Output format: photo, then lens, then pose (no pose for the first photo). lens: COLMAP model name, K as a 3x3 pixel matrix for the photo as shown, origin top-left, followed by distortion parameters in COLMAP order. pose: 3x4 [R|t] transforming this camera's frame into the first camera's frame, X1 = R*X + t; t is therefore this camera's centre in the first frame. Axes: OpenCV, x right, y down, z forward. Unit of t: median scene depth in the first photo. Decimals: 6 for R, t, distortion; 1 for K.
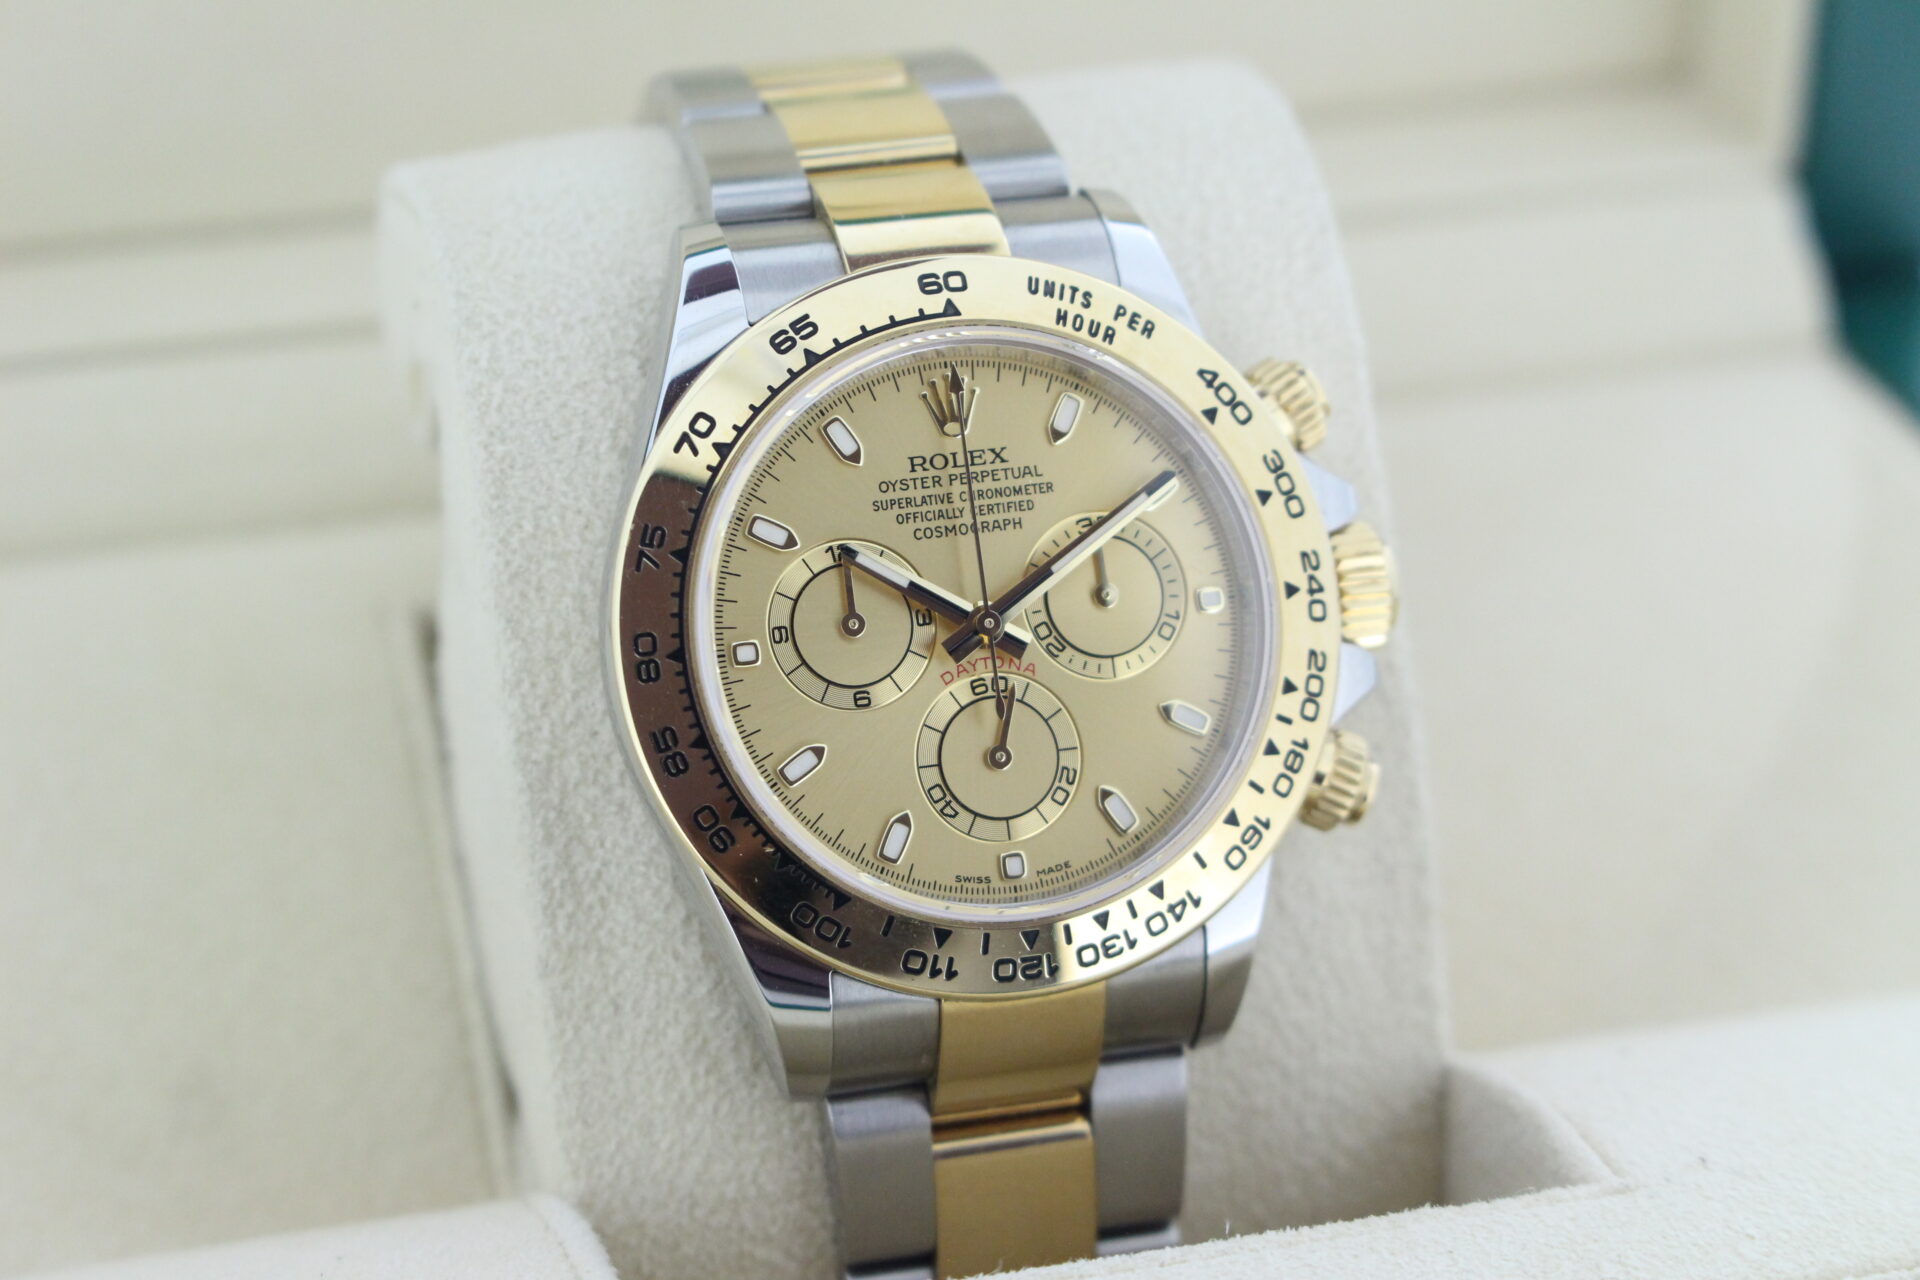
lens RADIAL K [[4457.8, 0, 961.1], [0, 4457.8, 676.6], [0, 0, 1]] dist [0.095432, 0.171750]
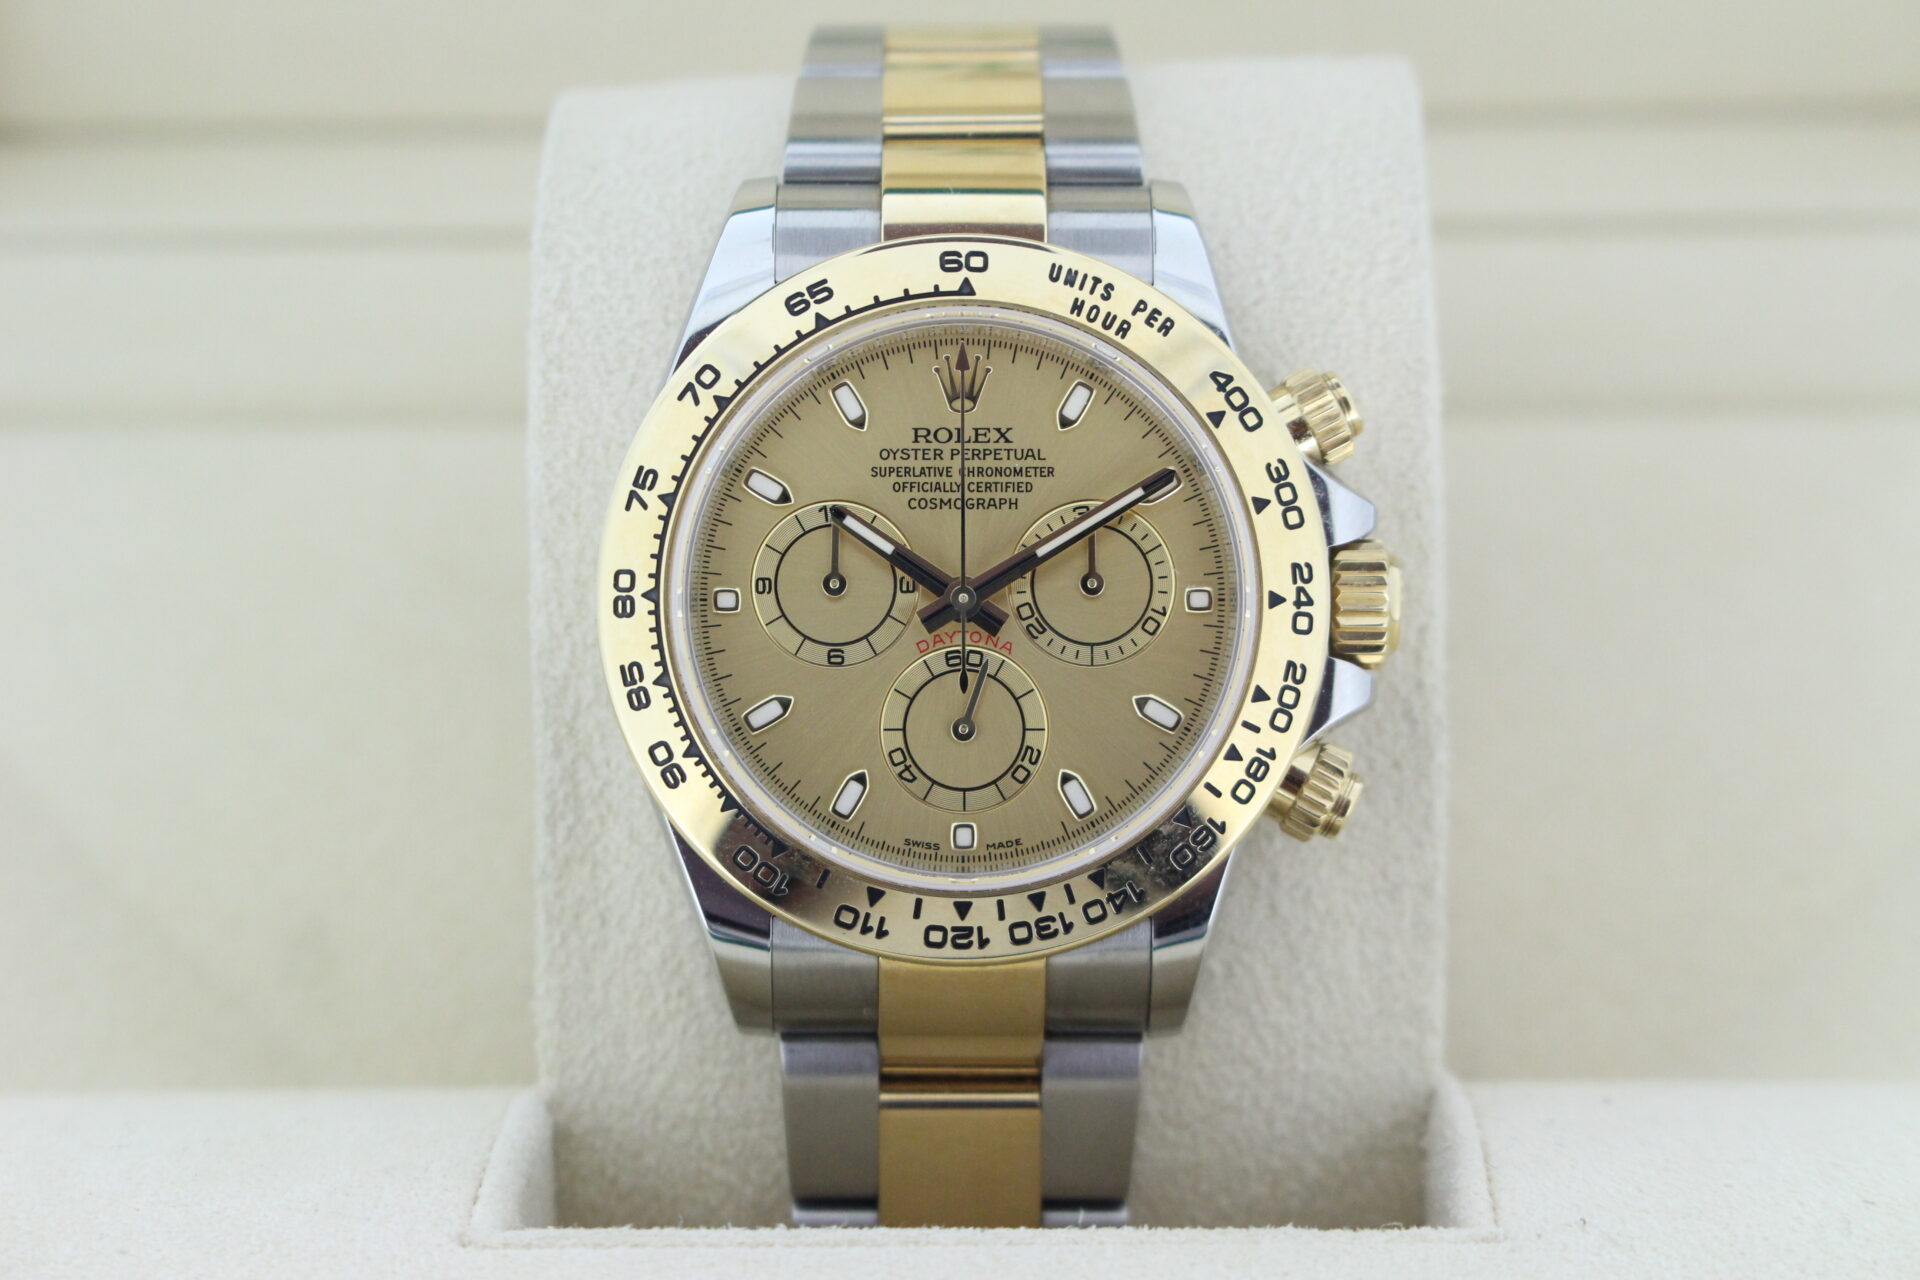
lens RADIAL K [[4457.8, 0, 961.1], [0, 4457.8, 676.6], [0, 0, 1]] dist [0.095432, 0.171750]
pose [[0.964590, 0.121265, -0.234223, 0.244882], [-0.113887, 0.992482, 0.044825, -0.039519], [0.237898, -0.016562, 0.971149, 0.006394]]
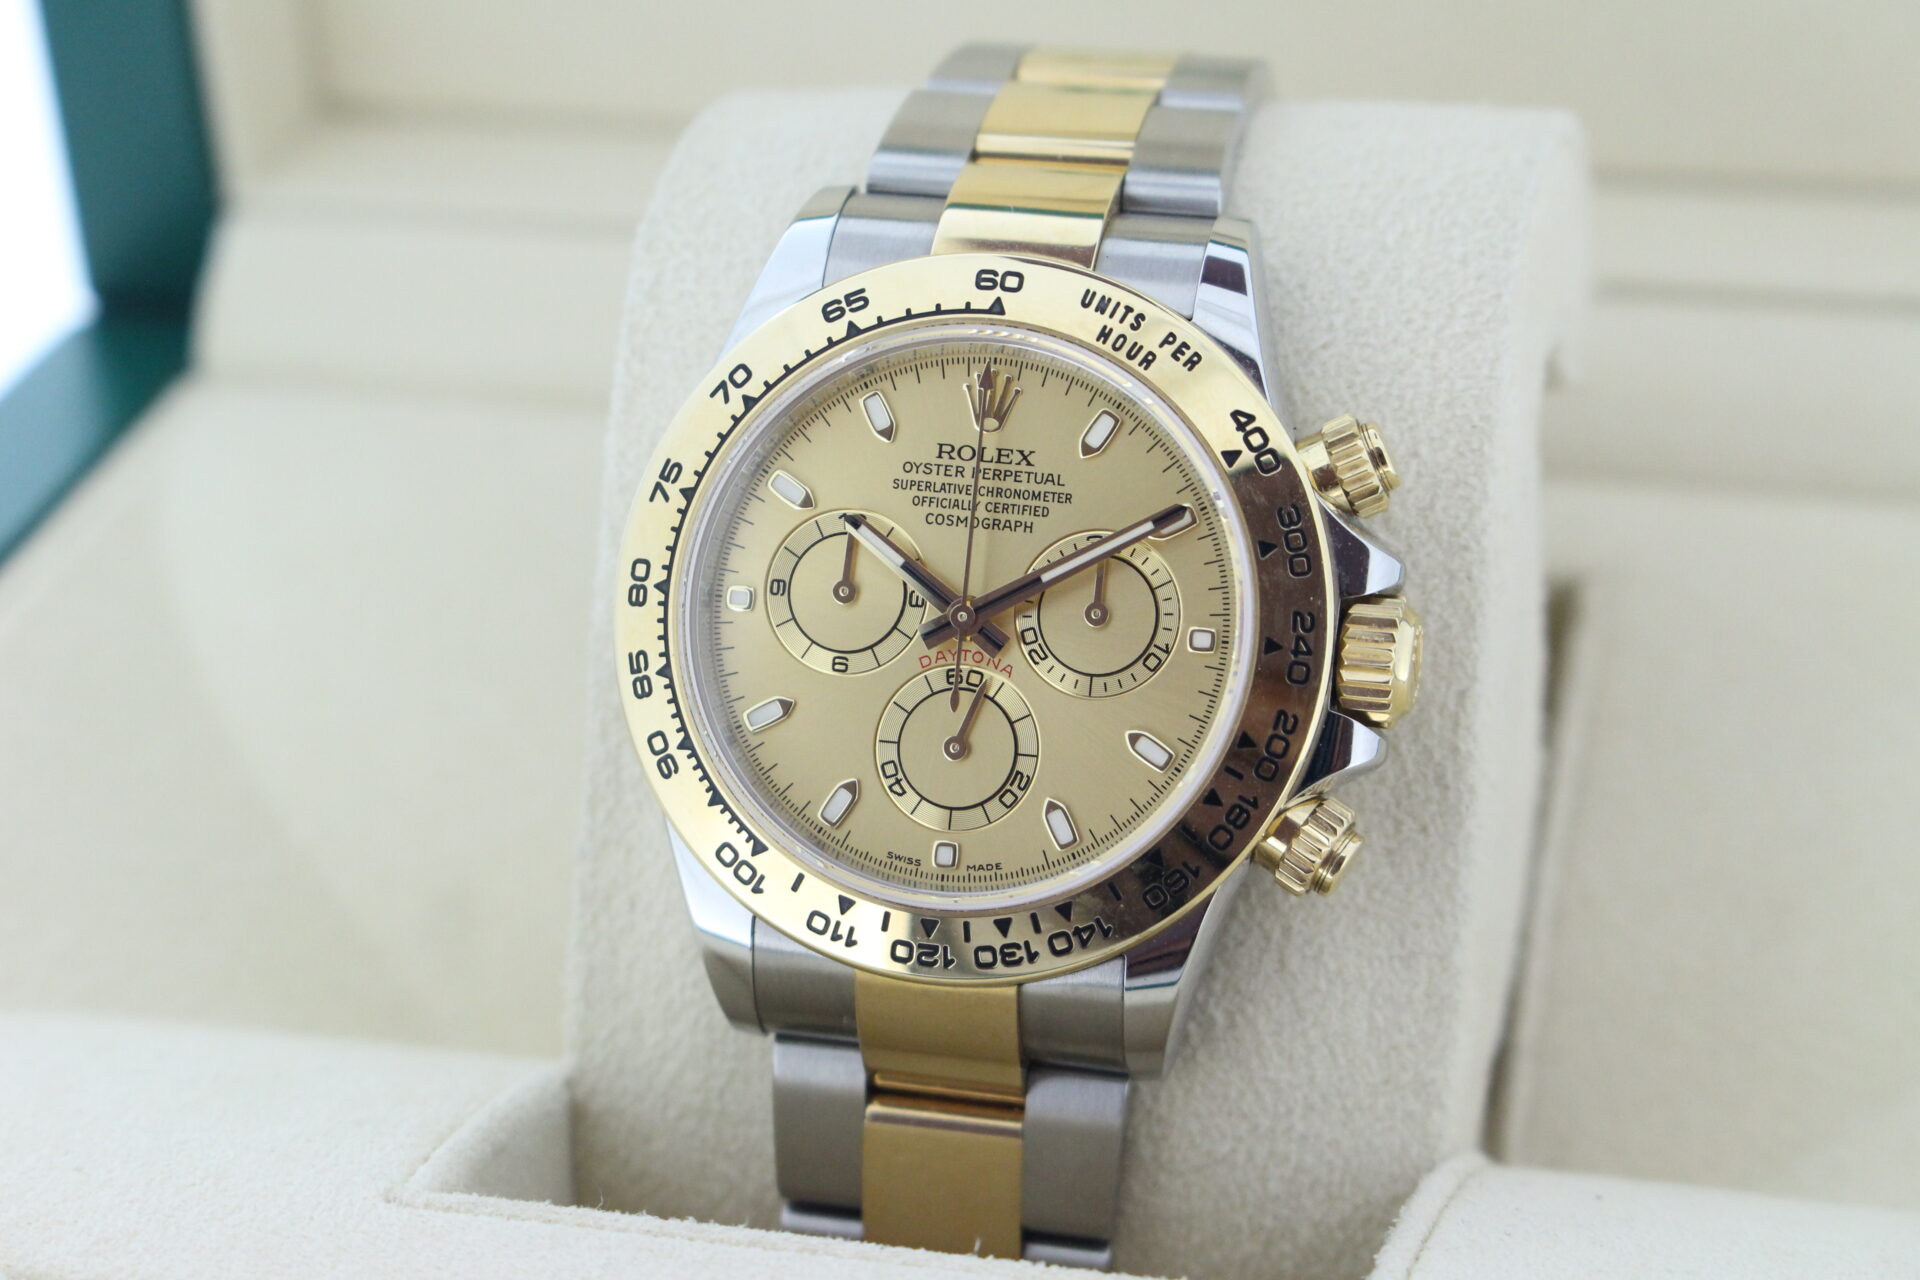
lens RADIAL K [[4457.8, 0, 961.1], [0, 4457.8, 676.6], [0, 0, 1]] dist [0.095432, 0.171750]
pose [[0.873720, 0.204203, -0.441492, 0.453949], [-0.193740, 0.978608, 0.069221, -0.068377], [0.446183, 0.025054, 0.894591, 0.087583]]
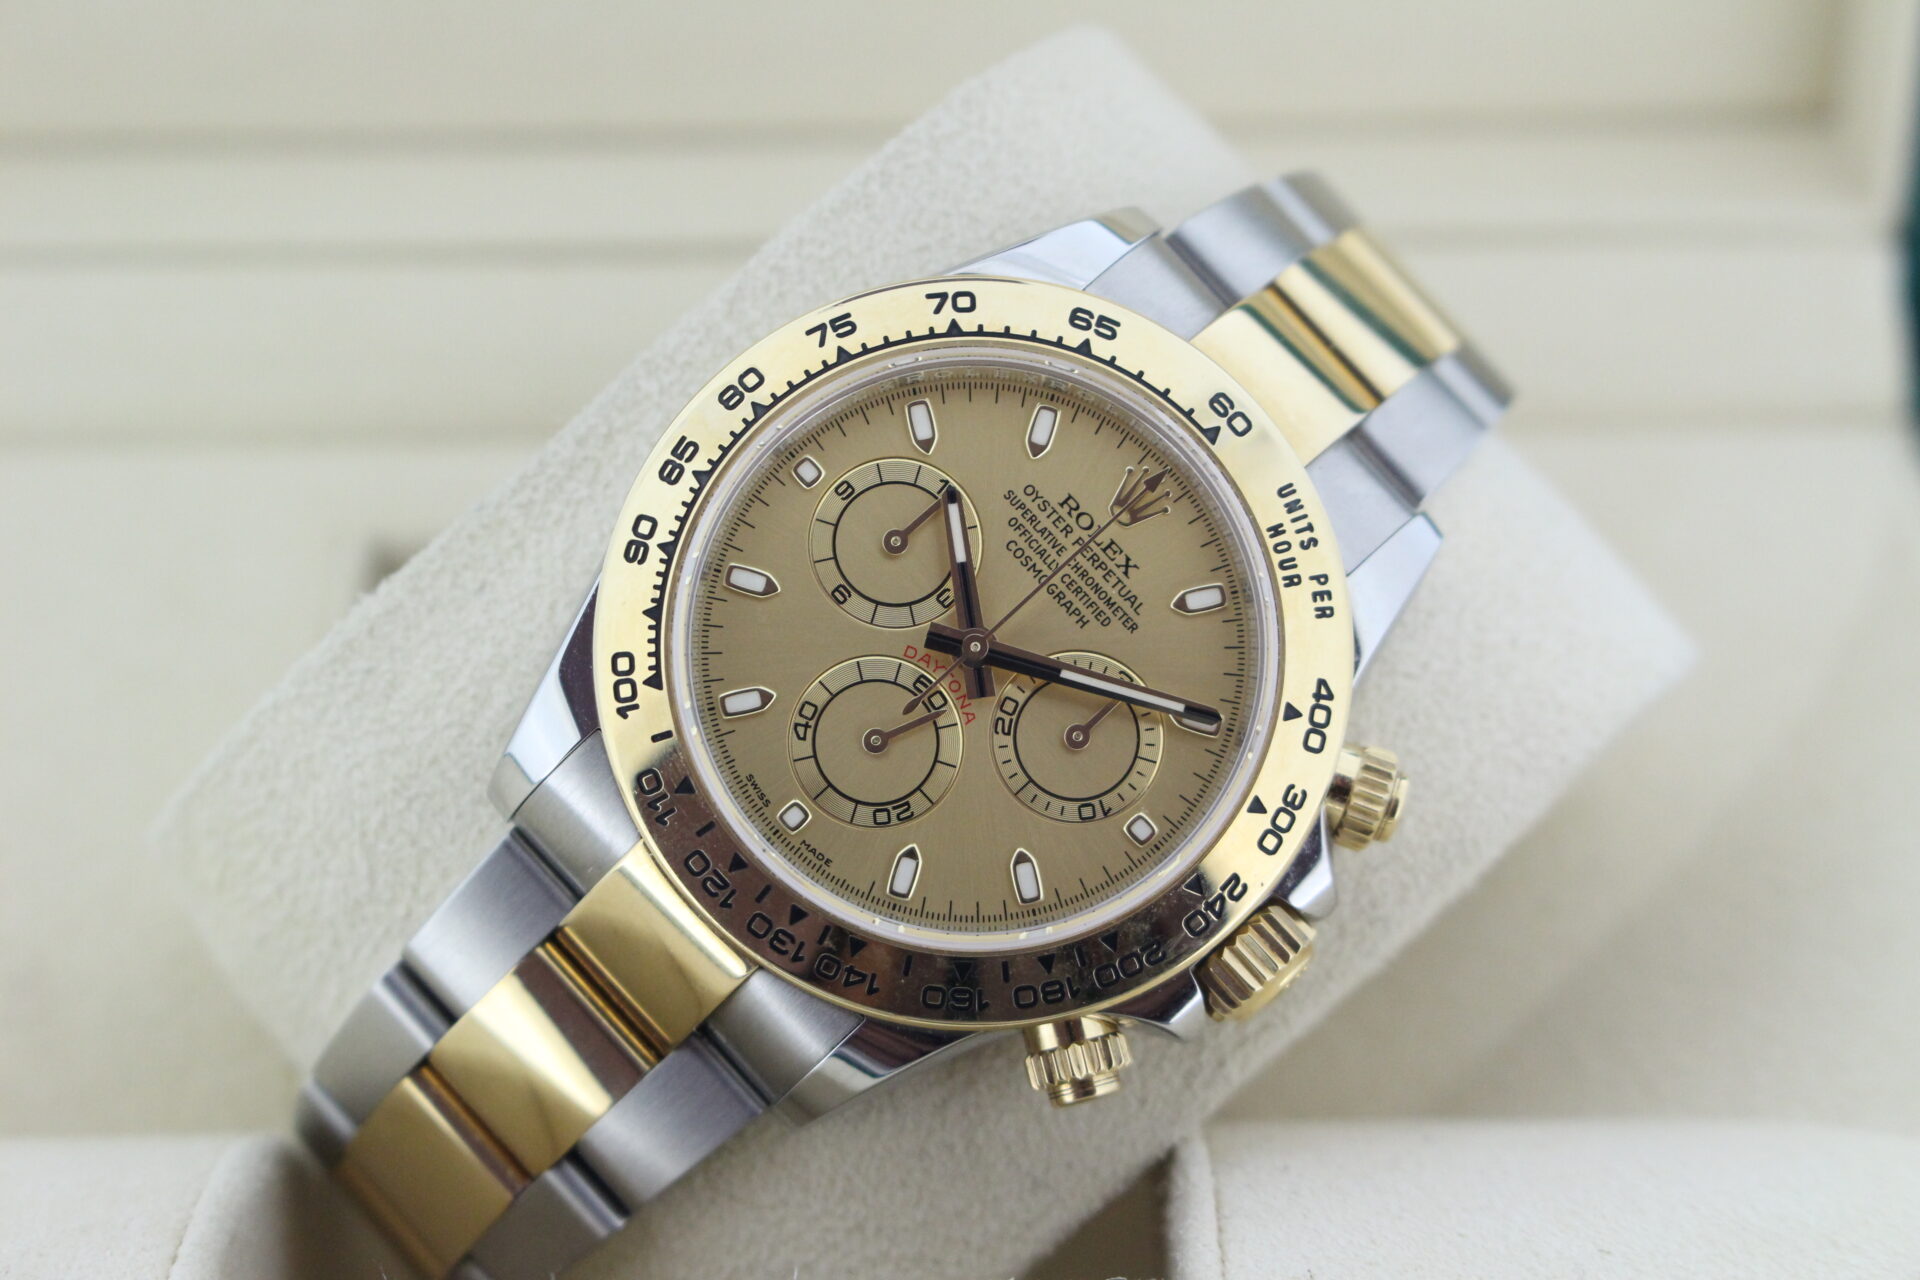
lens RADIAL K [[4457.8, 0, 961.1], [0, 4457.8, 676.6], [0, 0, 1]] dist [0.095432, 0.171750]
pose [[0.566026, 0.765661, -0.305579, 0.307730], [-0.805702, 0.592261, -0.008433, 0.002709], [0.174526, 0.250979, 0.952129, 0.061233]]
